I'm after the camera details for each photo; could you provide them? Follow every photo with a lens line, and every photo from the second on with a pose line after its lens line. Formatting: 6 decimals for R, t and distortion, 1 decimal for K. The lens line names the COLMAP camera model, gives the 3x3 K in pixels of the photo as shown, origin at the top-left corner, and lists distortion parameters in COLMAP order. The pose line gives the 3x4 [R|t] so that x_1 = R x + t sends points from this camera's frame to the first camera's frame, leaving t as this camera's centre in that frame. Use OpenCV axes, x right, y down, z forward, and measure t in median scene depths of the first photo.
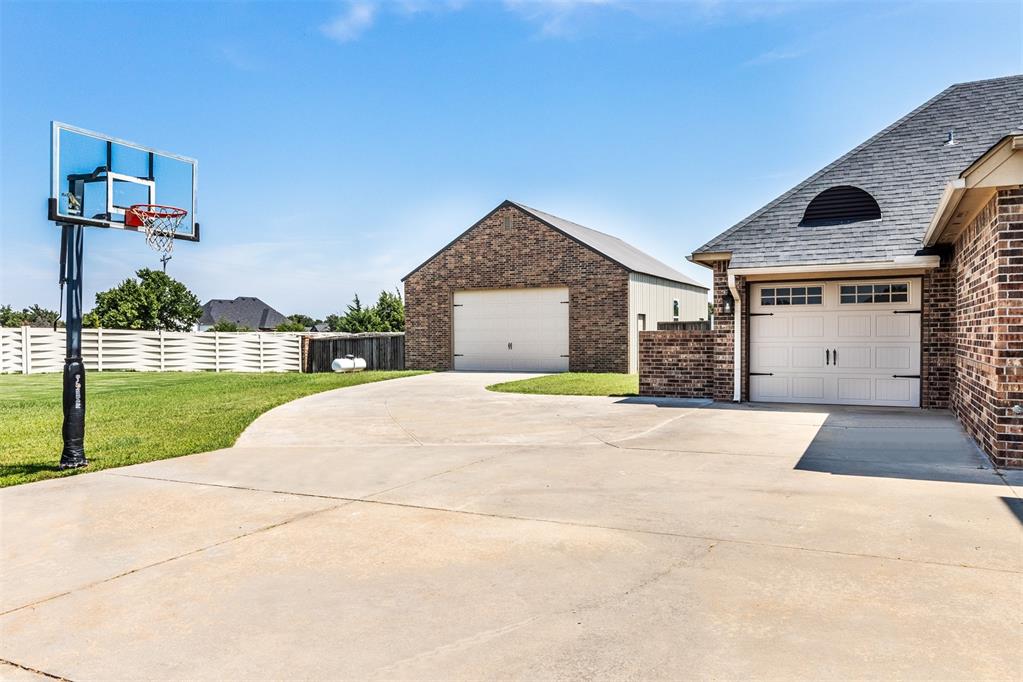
lens RADIAL K [[729.3, 0, 511.5], [0, 729.3, 341.0], [0, 0, 1]] dist [0.008203, 0.000416]
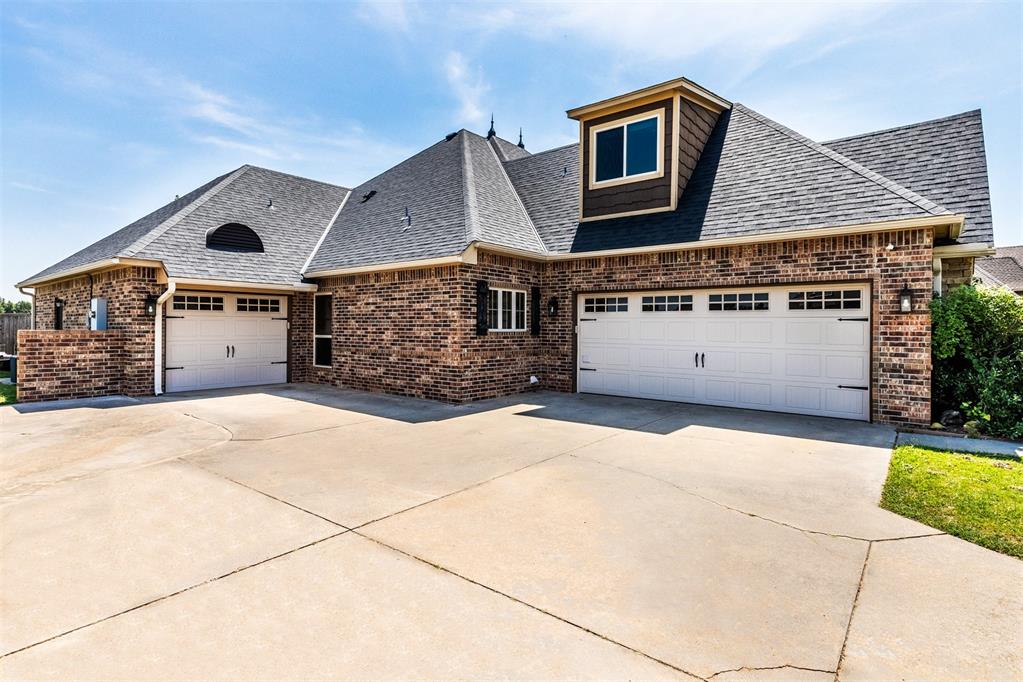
lens RADIAL K [[518.2, 0, 512.7], [0, 518.2, 324.6], [0, 0, 1]] dist [-0.000500, -0.000021]
pose [[0.208185, 0.013962, 0.977990, -0.179631], [0.002642, 0.999886, -0.014837, -0.005491], [-0.978086, 0.005672, 0.208125, 0.151529]]
